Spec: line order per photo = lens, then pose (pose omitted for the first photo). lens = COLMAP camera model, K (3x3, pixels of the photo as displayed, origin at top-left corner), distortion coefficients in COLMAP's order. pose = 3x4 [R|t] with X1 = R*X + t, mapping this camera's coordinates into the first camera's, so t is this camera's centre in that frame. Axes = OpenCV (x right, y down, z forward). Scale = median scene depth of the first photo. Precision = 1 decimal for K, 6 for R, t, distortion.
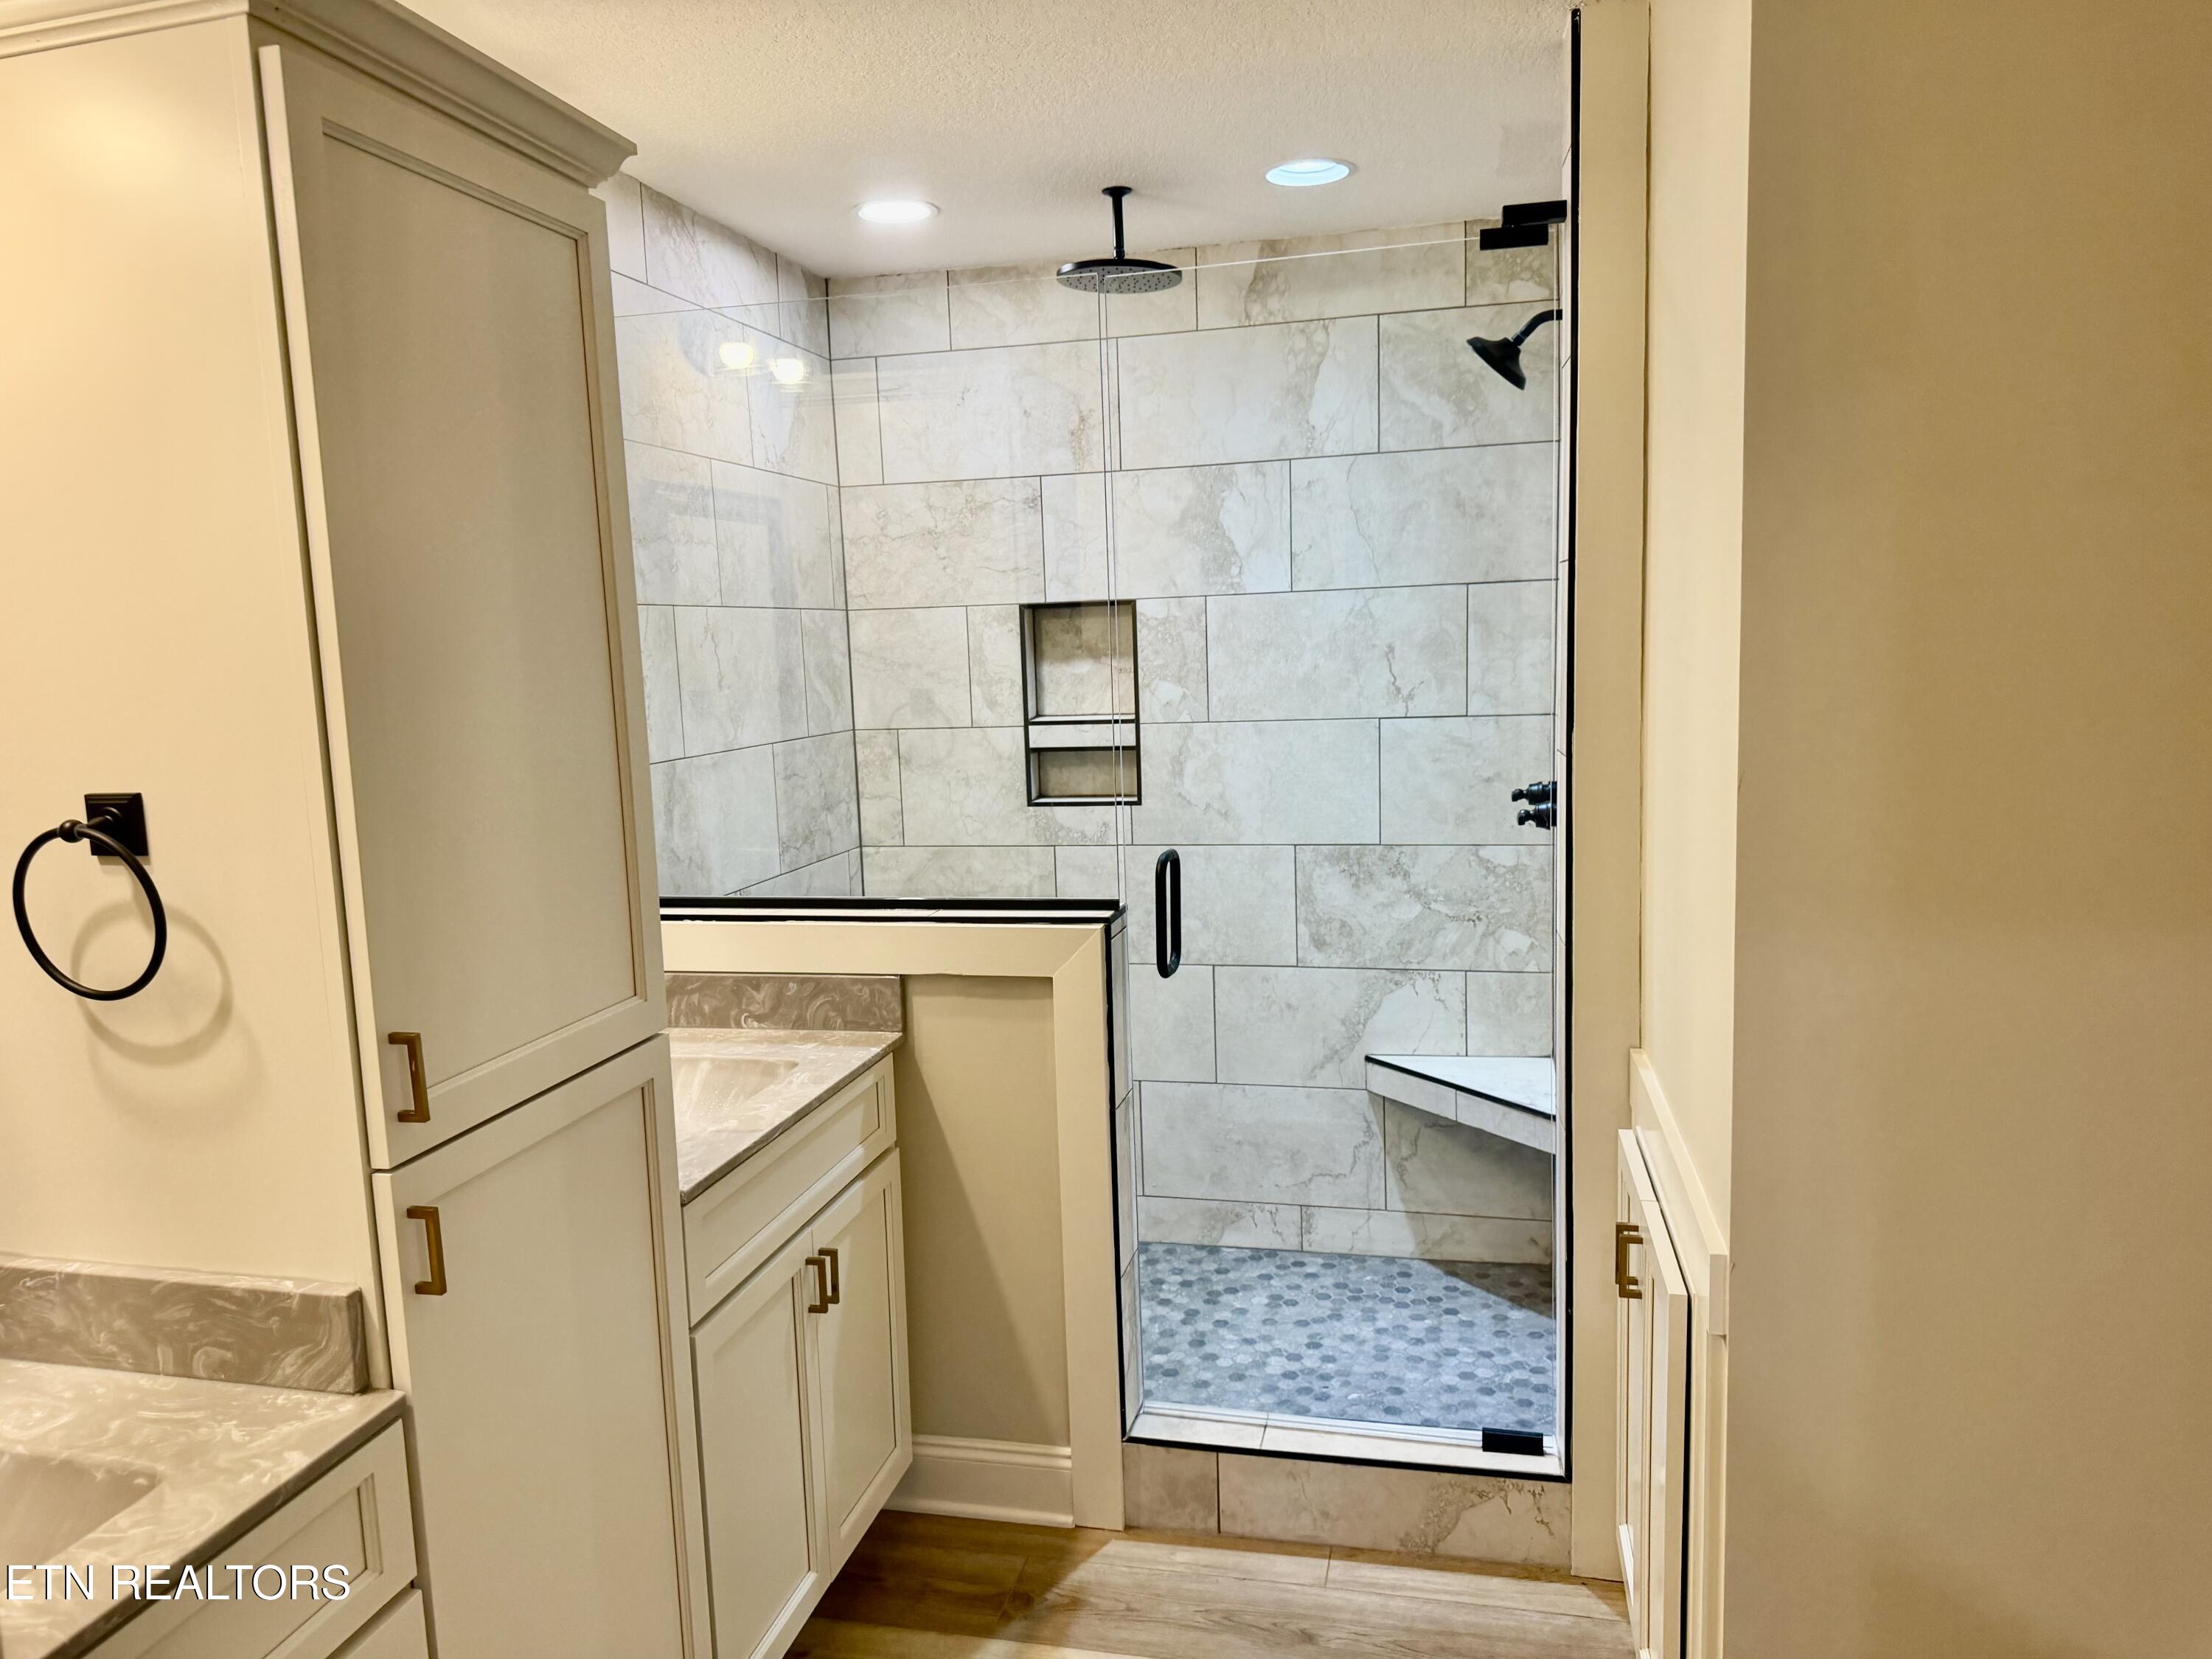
lens RADIAL K [[1555.2, 0, 1035.1], [0, 1555.2, 850.1], [0, 0, 1]] dist [0.050748, -0.062896]
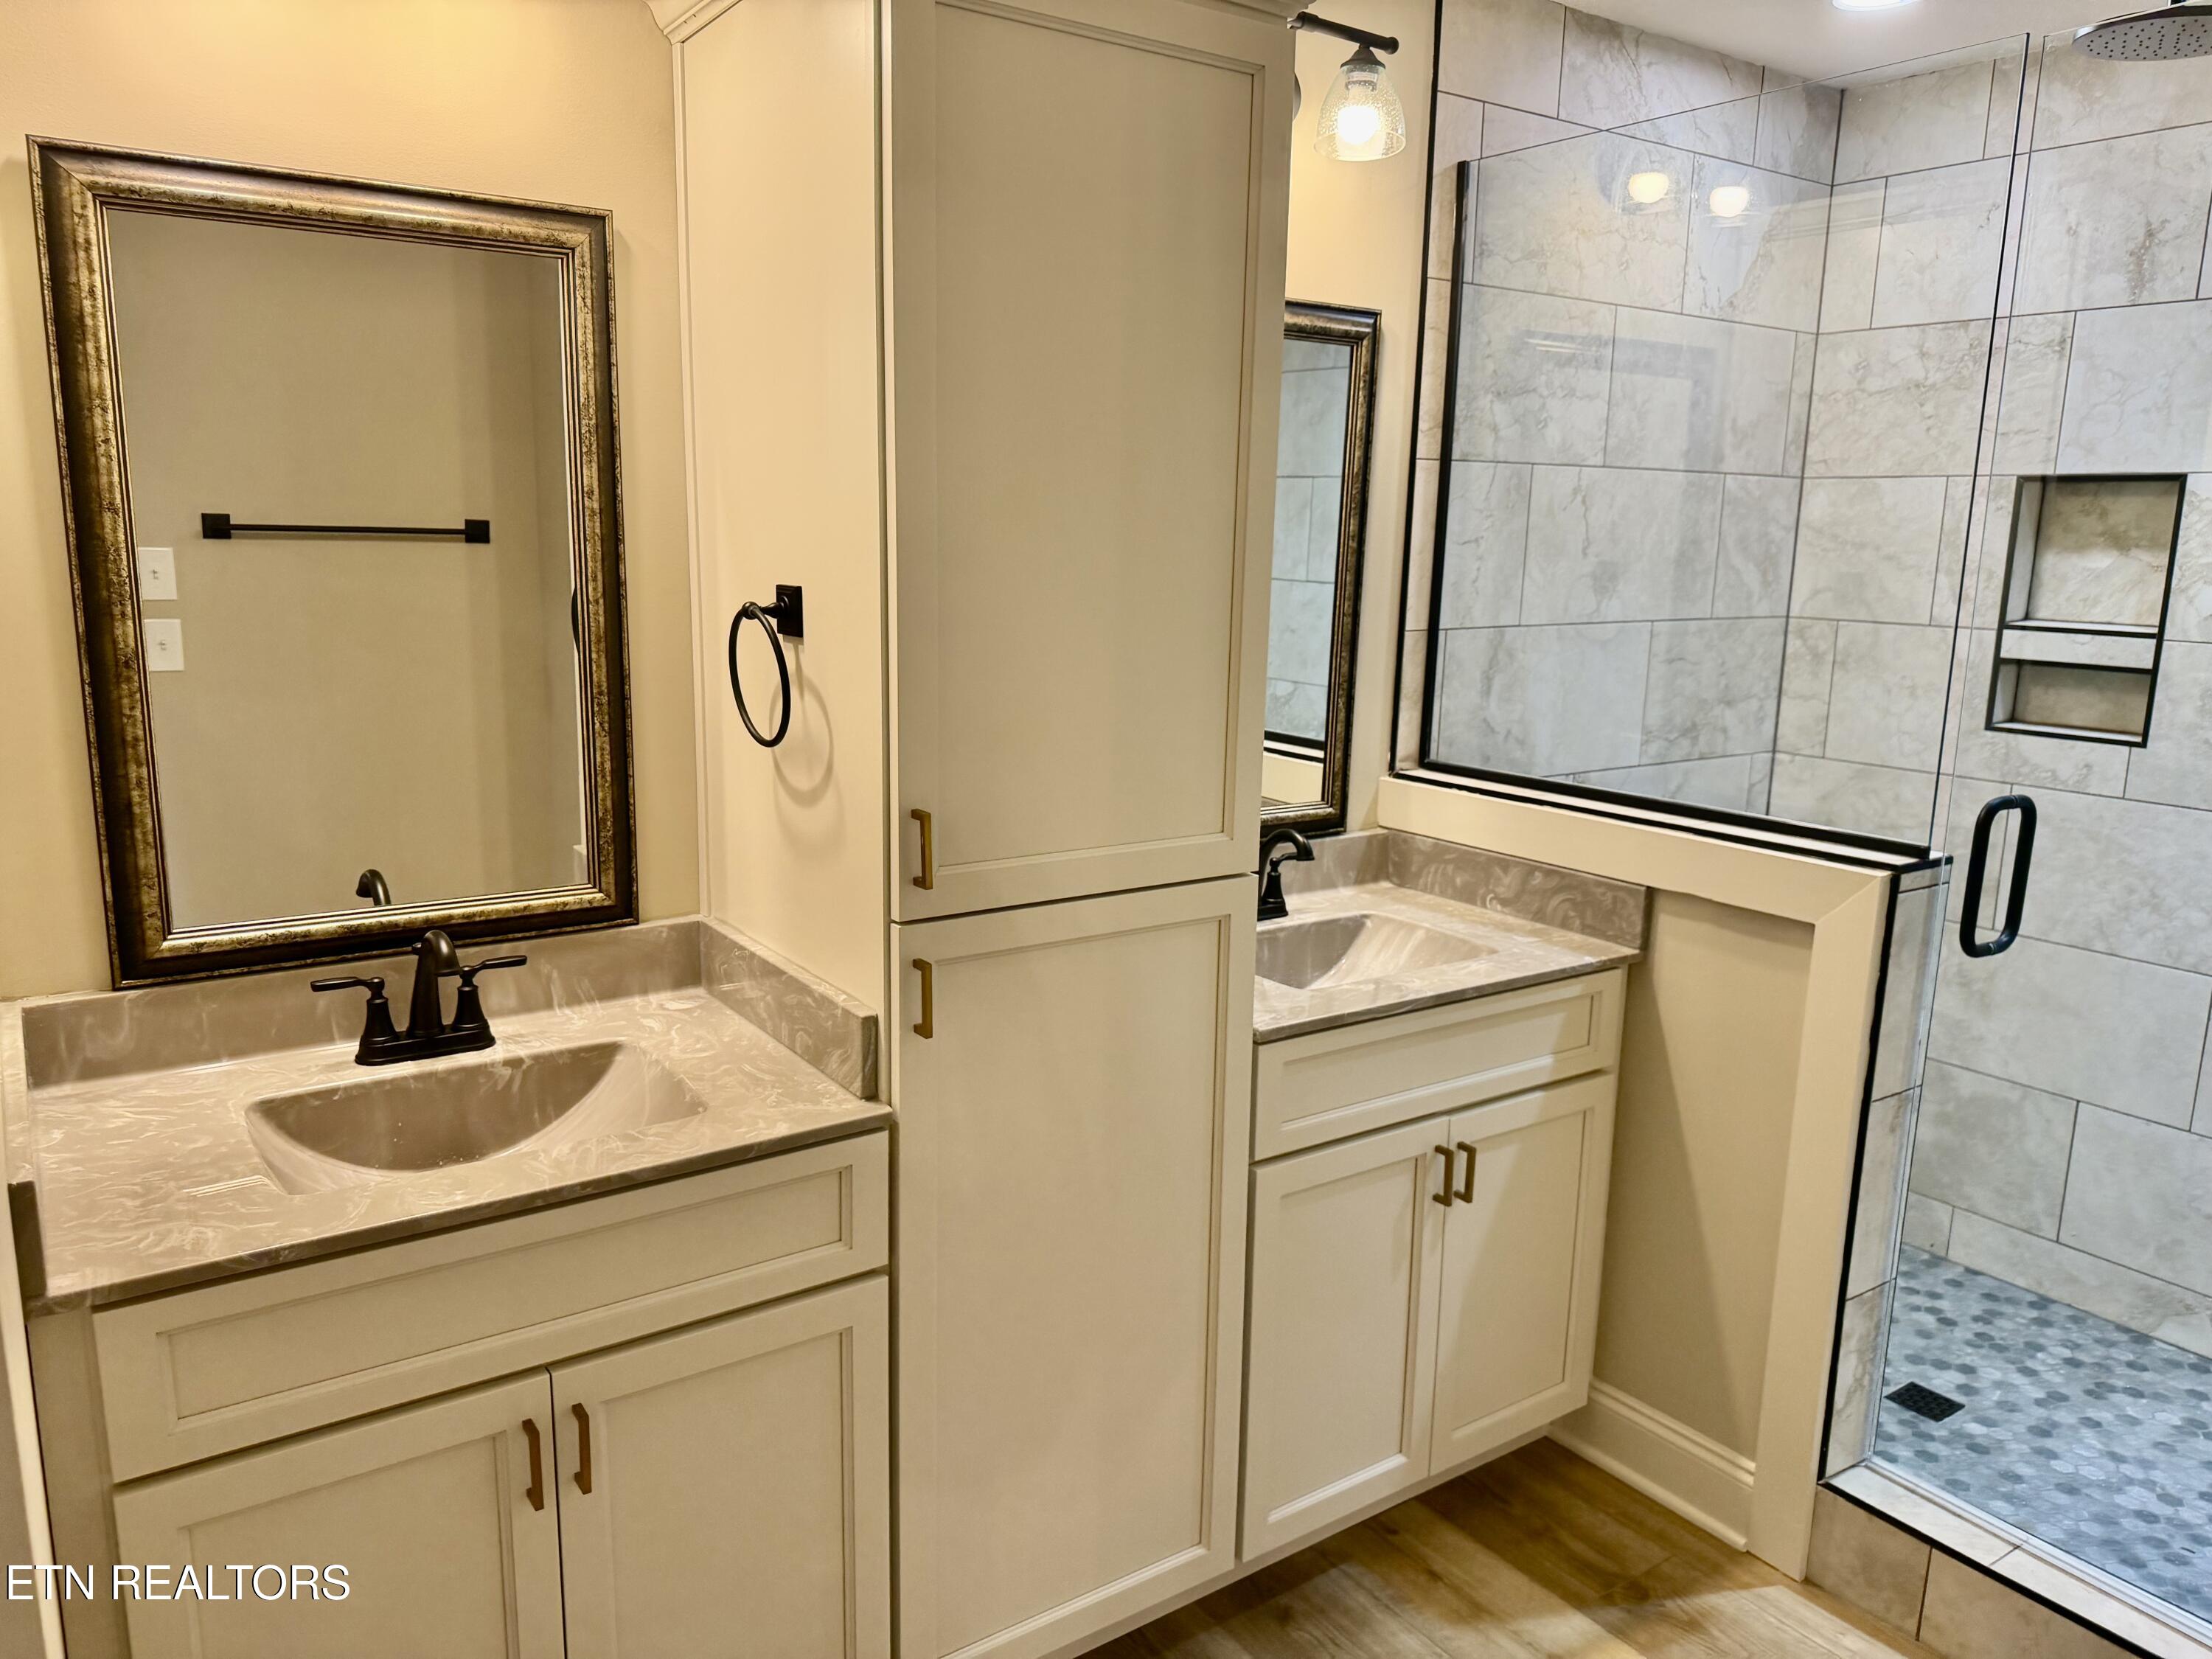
lens RADIAL K [[1555.2, 0, 1106.0], [0, 1555.2, 839.2], [0, 0, 1]] dist [0.050748, -0.062896]
pose [[0.748929, 0.178024, -0.638289, 0.229191], [-0.133639, 0.984022, 0.117648, -0.009280], [0.649034, -0.002809, 0.760754, 0.106434]]
